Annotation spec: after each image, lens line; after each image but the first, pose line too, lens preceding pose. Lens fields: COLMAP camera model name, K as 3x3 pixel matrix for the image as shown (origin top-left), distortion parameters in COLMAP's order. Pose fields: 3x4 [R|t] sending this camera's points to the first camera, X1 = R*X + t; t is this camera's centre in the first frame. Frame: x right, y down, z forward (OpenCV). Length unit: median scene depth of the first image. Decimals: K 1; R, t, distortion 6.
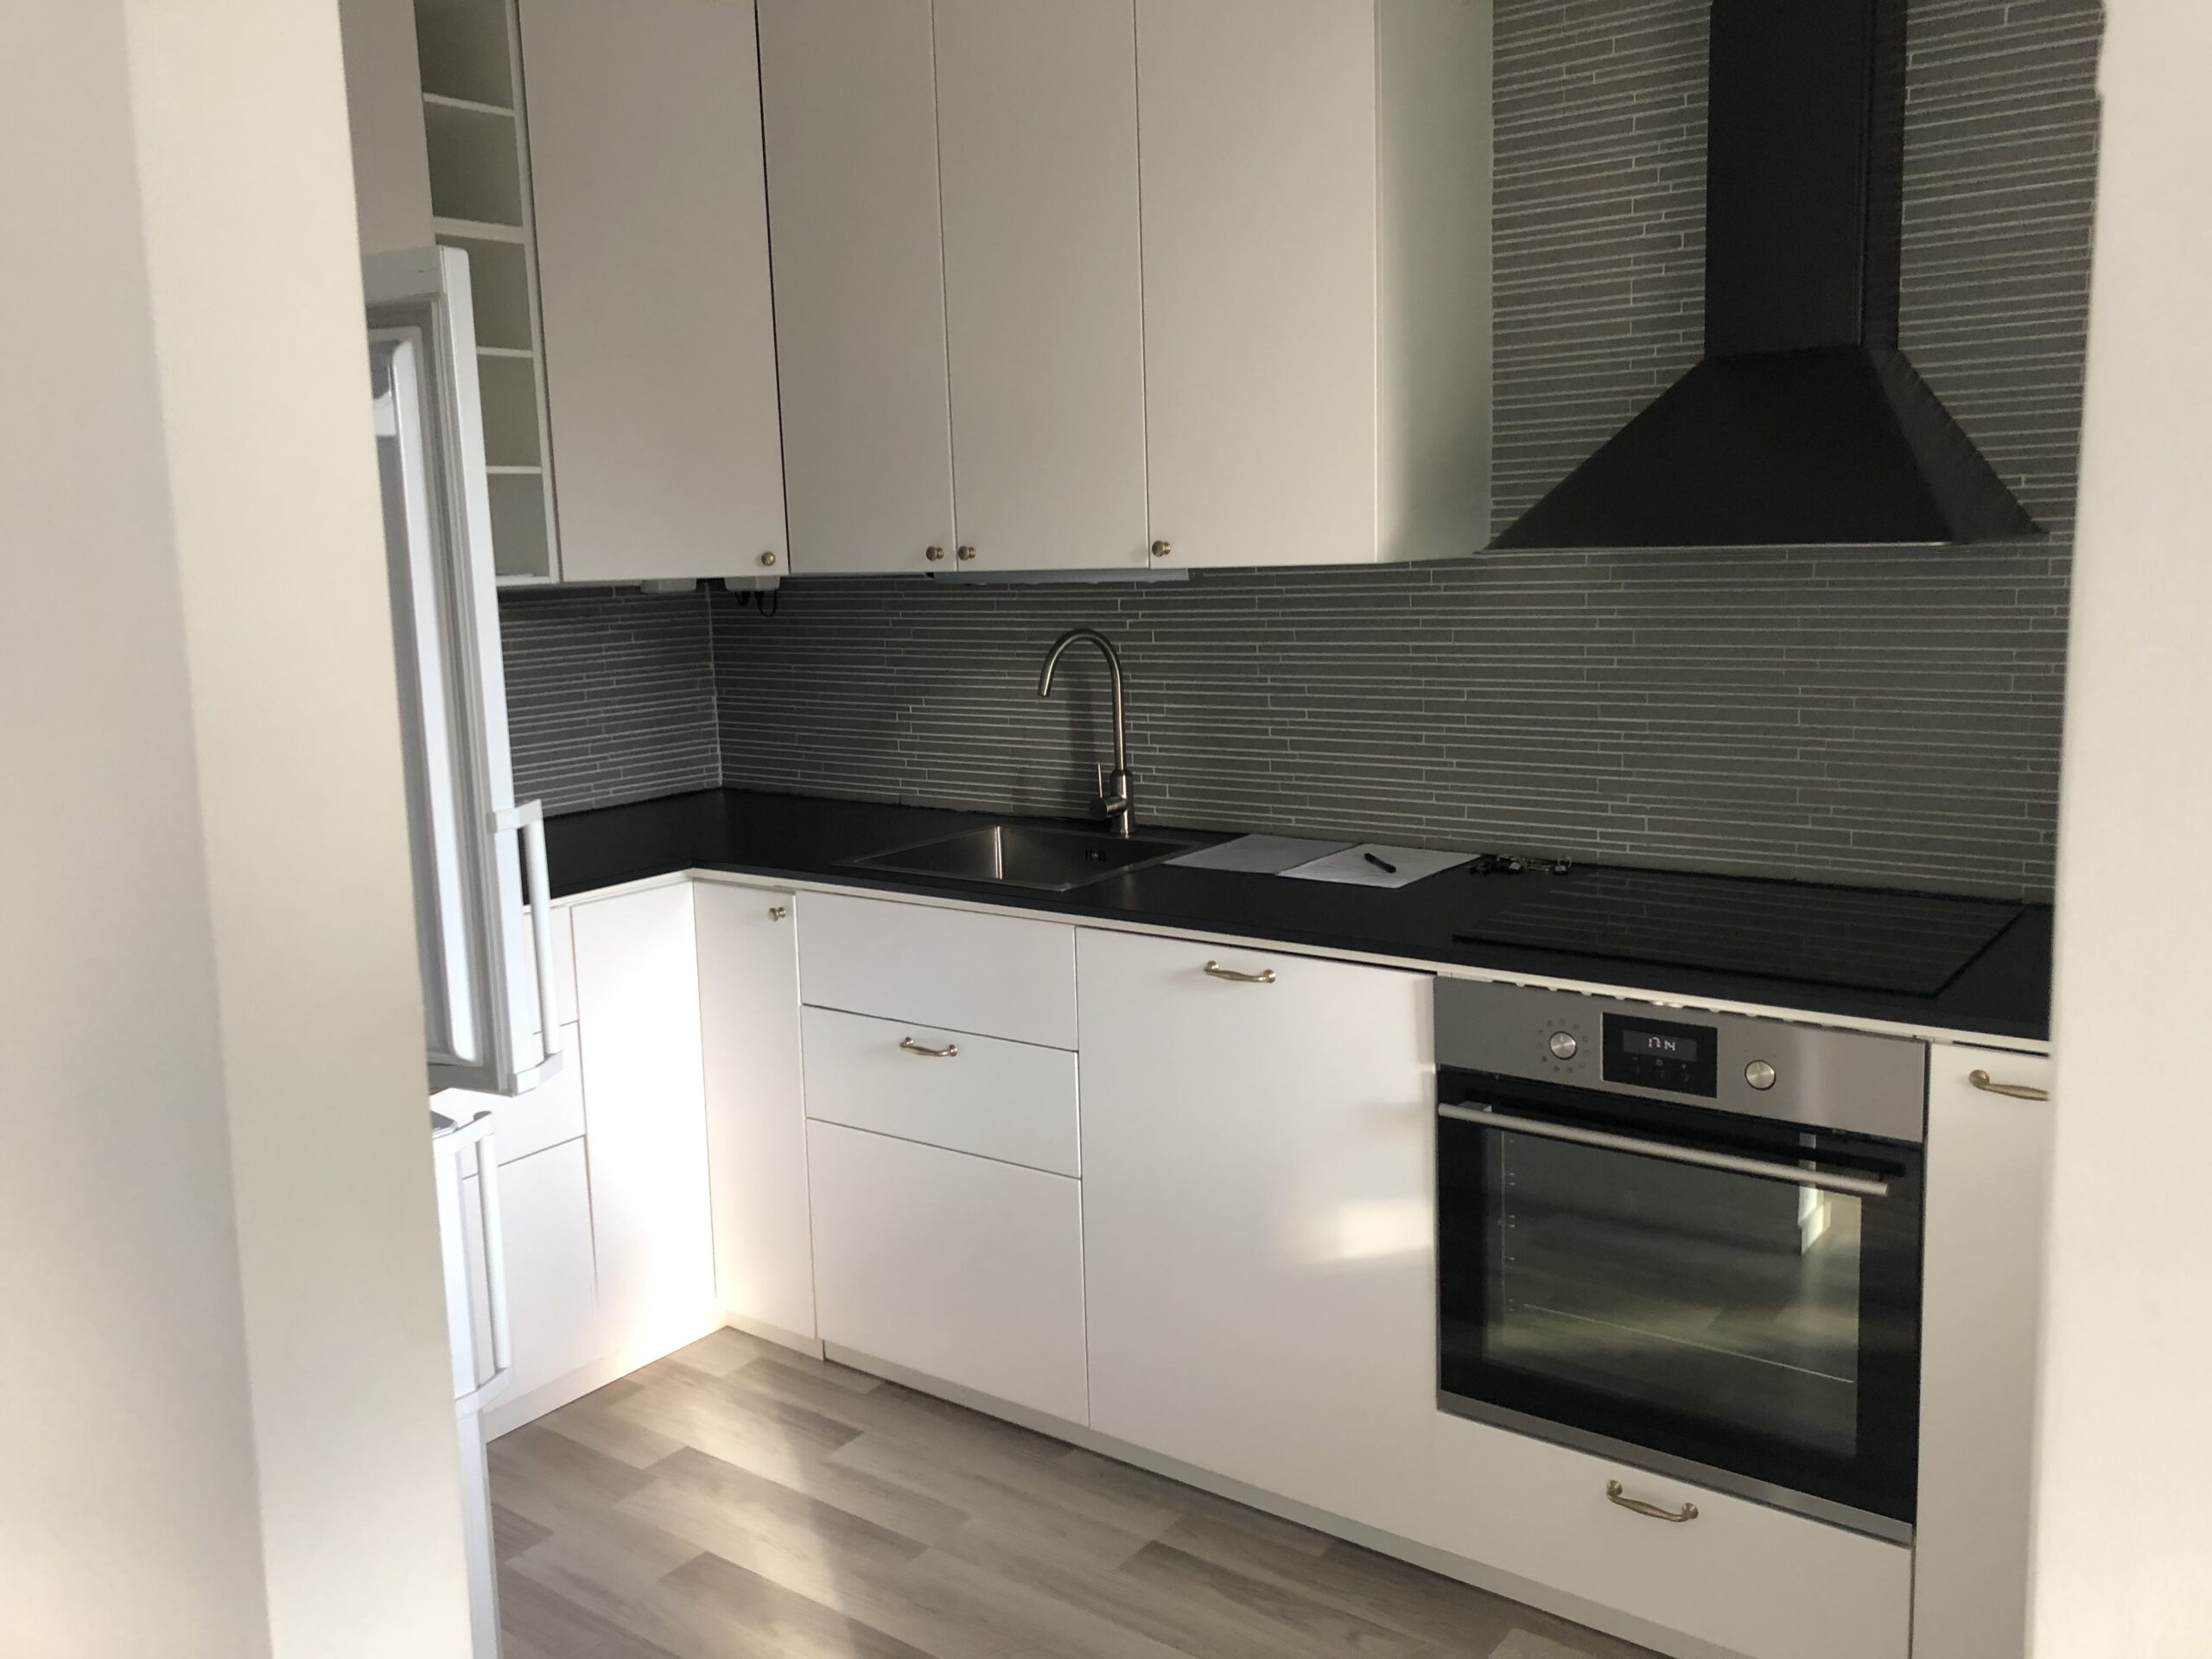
lens RADIAL K [[1793.7, 0, 1102.4], [0, 1793.7, 838.9], [0, 0, 1]] dist [0.127218, -0.306524]
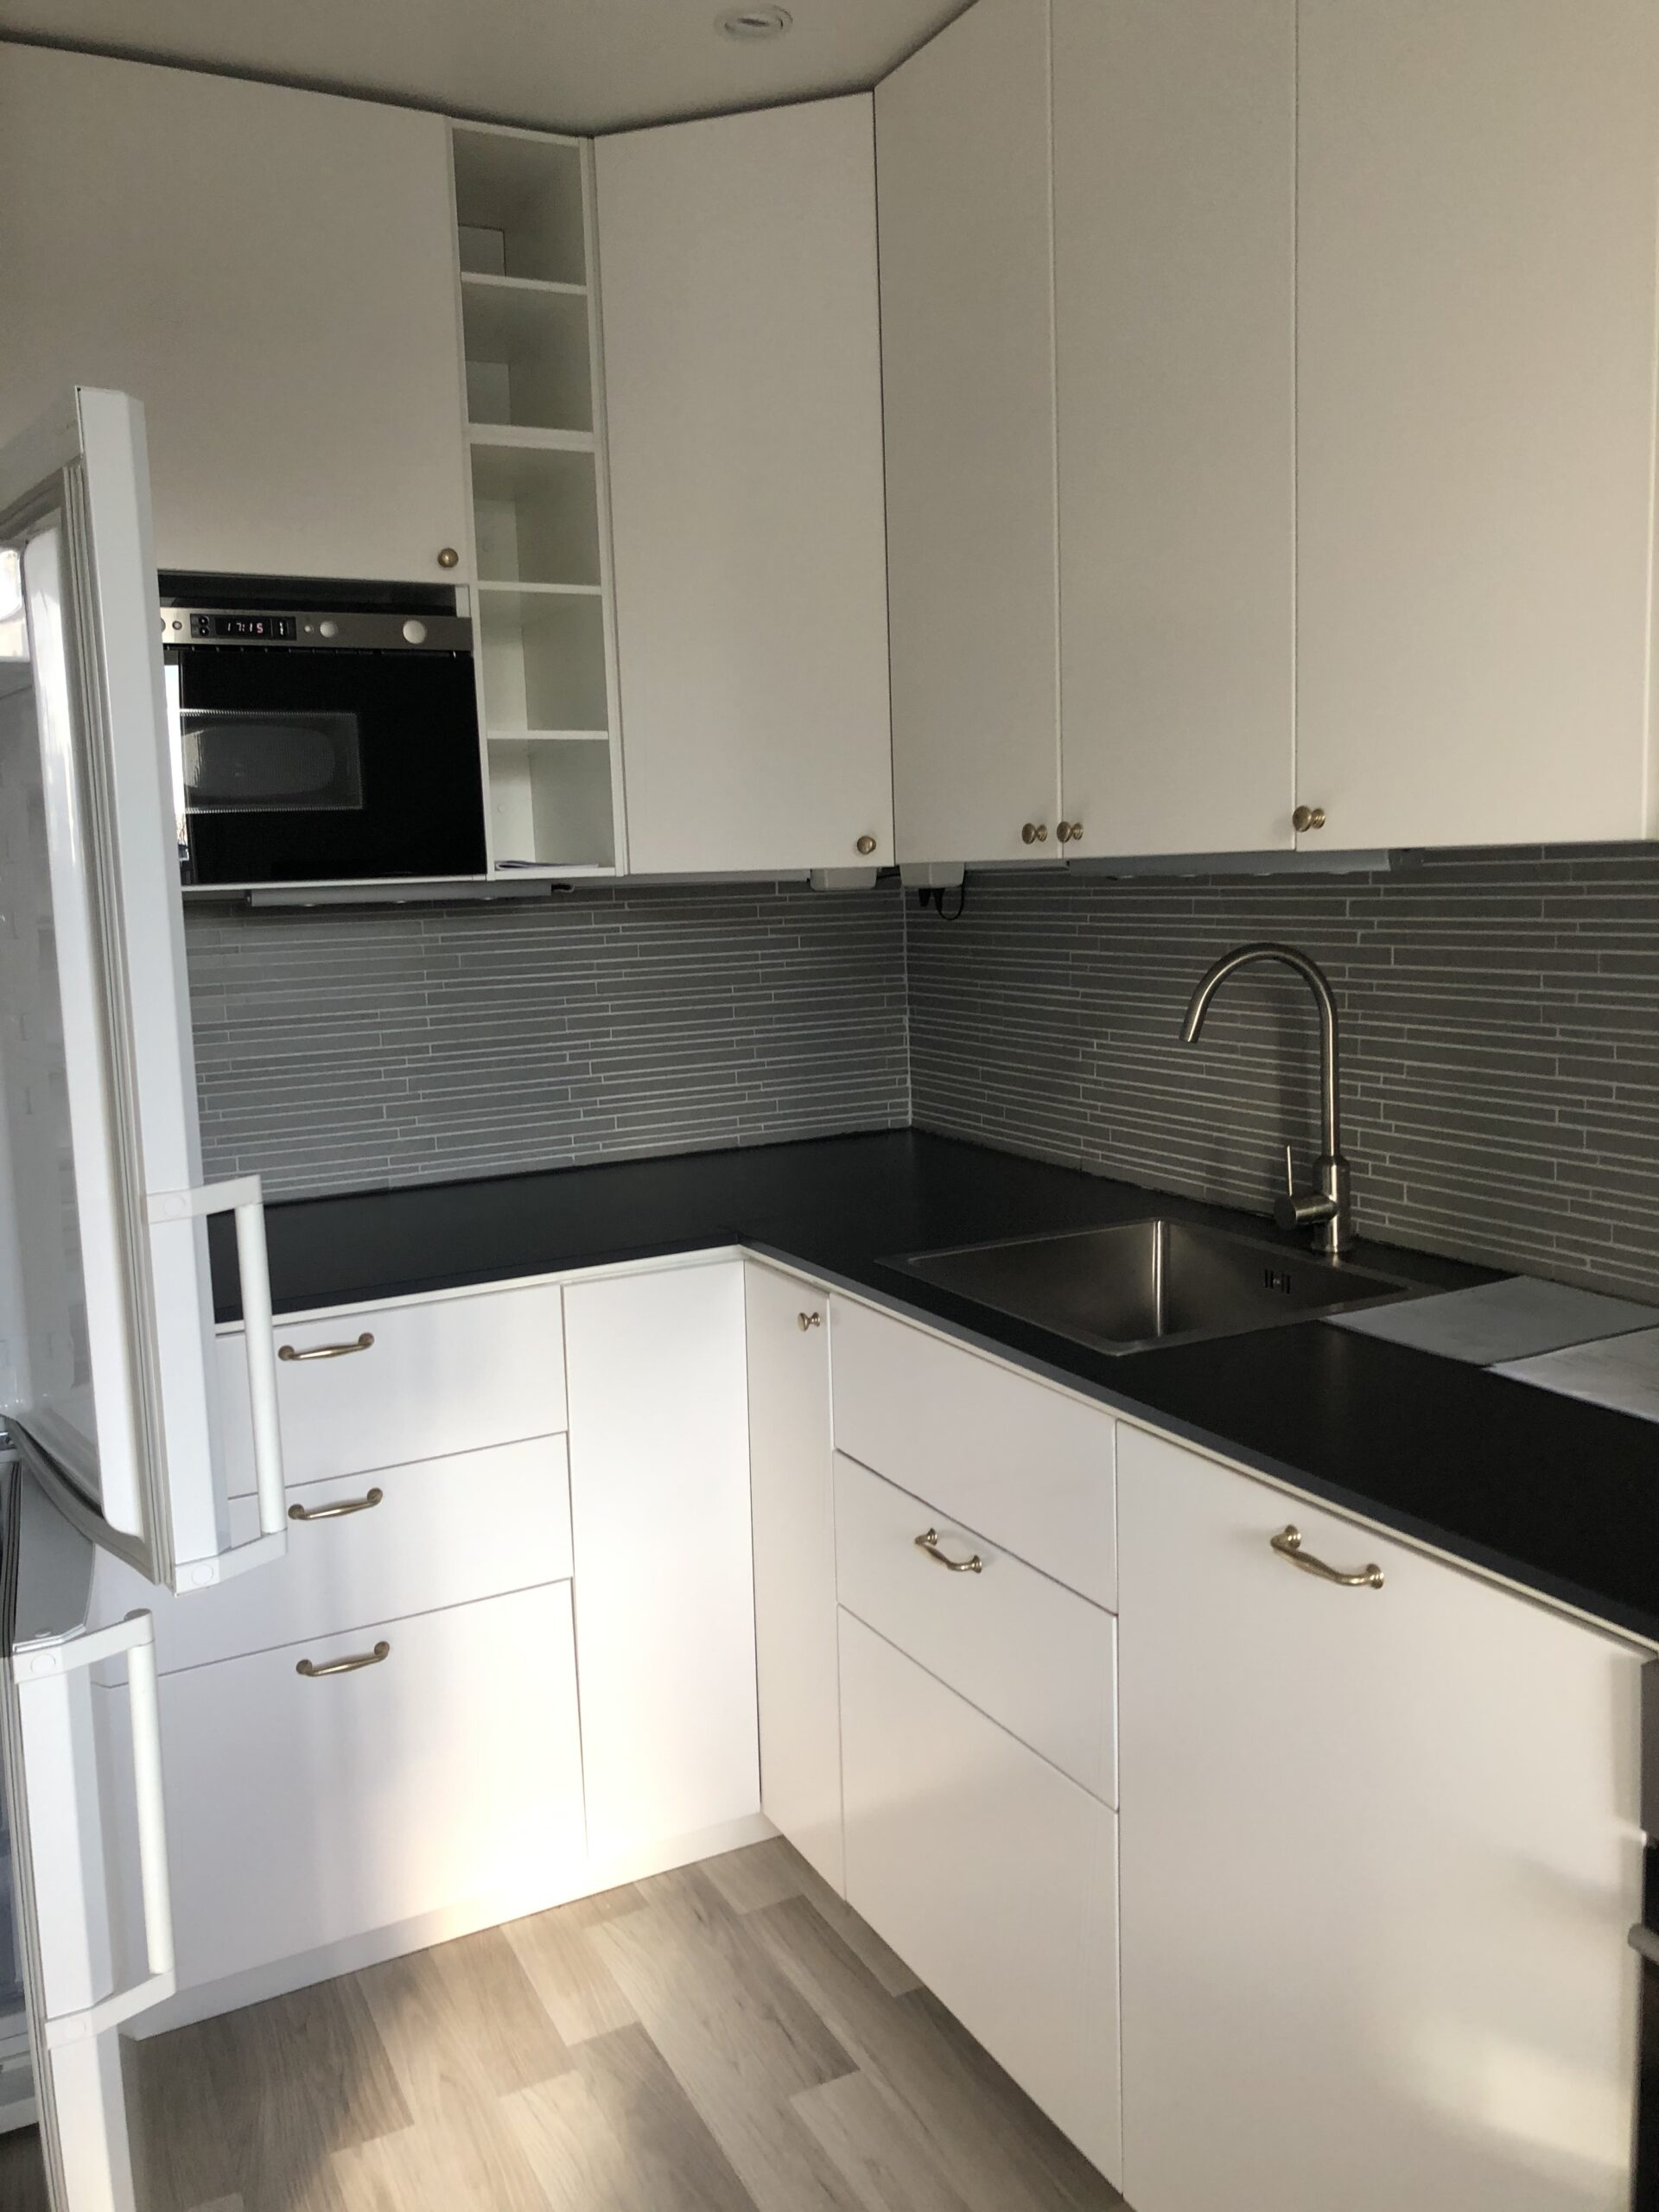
lens RADIAL K [[1793.7, 0, 829.5], [0, 1793.7, 1106.0], [0, 0, 1]] dist [0.127218, -0.306524]
pose [[0.897389, 0.060245, -0.437109, 0.135714], [-0.067367, 0.997728, -0.000794, -0.043721], [0.436068, 0.030159, 0.899408, 0.315808]]
